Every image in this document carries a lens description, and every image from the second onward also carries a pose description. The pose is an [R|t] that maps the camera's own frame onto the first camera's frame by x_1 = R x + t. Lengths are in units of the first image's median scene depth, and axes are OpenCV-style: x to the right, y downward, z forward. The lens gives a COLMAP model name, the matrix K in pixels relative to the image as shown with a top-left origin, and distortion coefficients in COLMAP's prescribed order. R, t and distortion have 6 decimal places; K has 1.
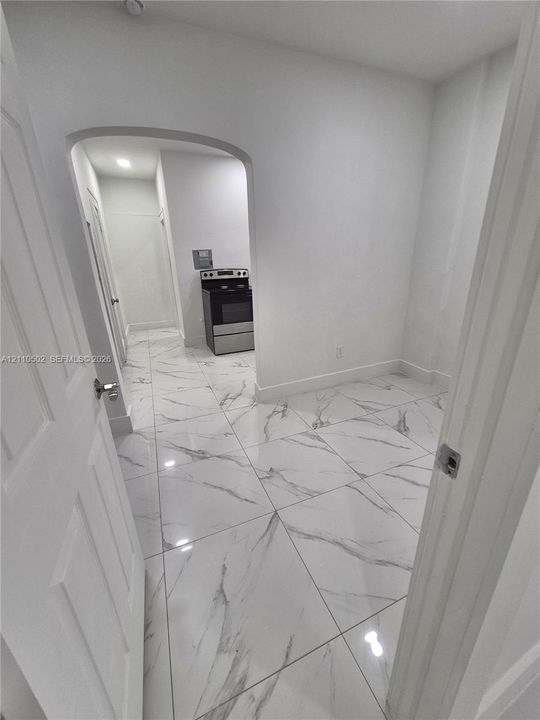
lens RADIAL K [[284.0, 0, 266.9], [0, 284.0, 358.2], [0, 0, 1]] dist [0.003112, -0.000083]
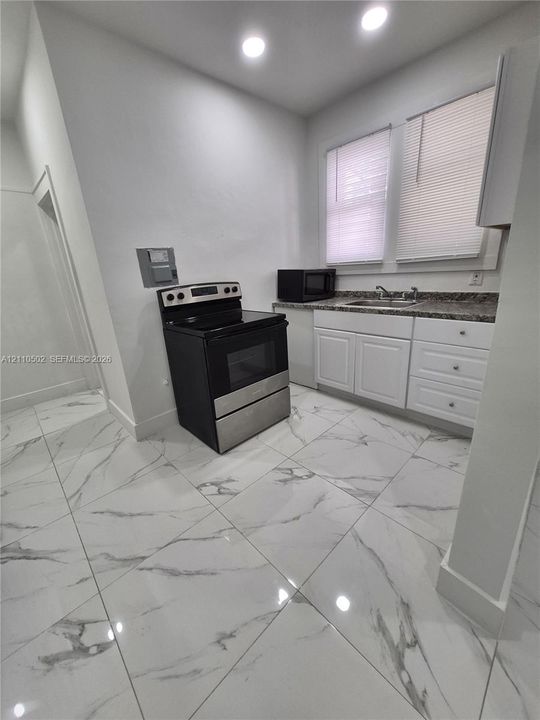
lens RADIAL K [[284.7, 0, 266.0], [0, 284.7, 357.4], [0, 0, 1]] dist [0.003755, -0.000039]
pose [[0.933720, -0.139098, 0.329877, -0.238038], [0.154690, 0.987732, -0.021359, -0.149588], [-0.322859, 0.070972, 0.943782, 0.473530]]
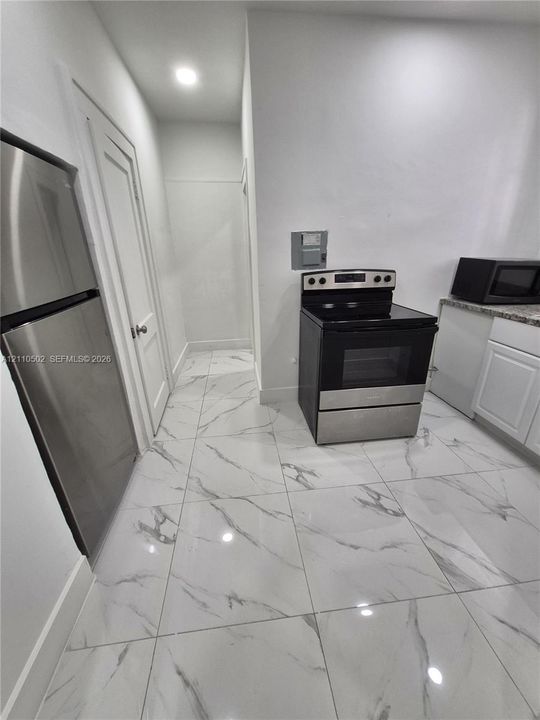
lens RADIAL K [[284.7, 0, 266.0], [0, 284.7, 357.4], [0, 0, 1]] dist [0.003755, -0.000039]
pose [[0.960891, 0.102181, -0.257385, -0.148157], [-0.095225, 0.994676, 0.039383, -0.167809], [0.260039, -0.013333, 0.965506, 0.478822]]
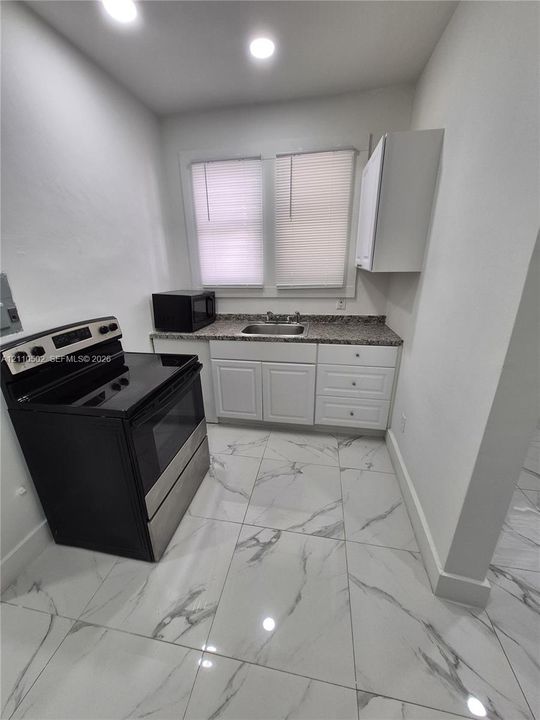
lens RADIAL K [[284.0, 0, 266.9], [0, 284.0, 358.2], [0, 0, 1]] dist [0.003112, -0.000083]
pose [[0.546287, -0.259995, 0.796224, -0.313251], [0.284208, 0.951746, 0.115785, -0.250945], [-0.787907, 0.163041, 0.593819, 0.608666]]
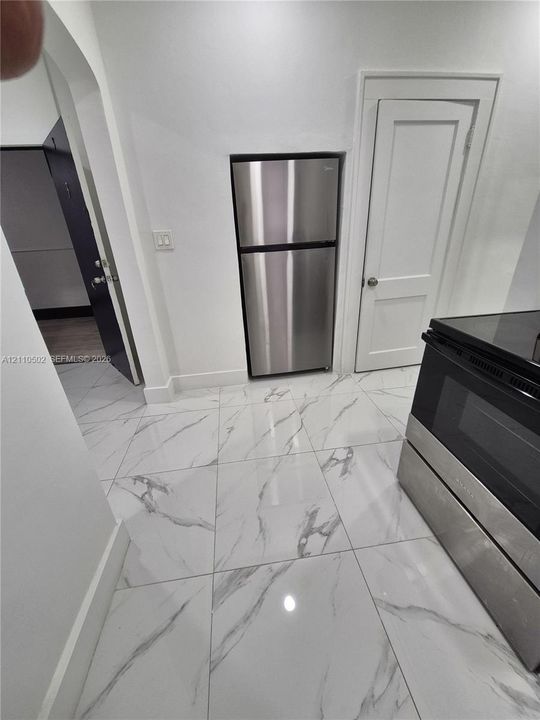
lens RADIAL K [[284.0, 0, 266.9], [0, 284.0, 358.2], [0, 0, 1]] dist [0.003112, -0.000083]
pose [[-0.256766, 0.438041, -0.861505, 0.113642], [-0.274521, 0.821619, 0.499579, -0.271033], [0.926666, 0.364777, -0.090712, 0.786854]]
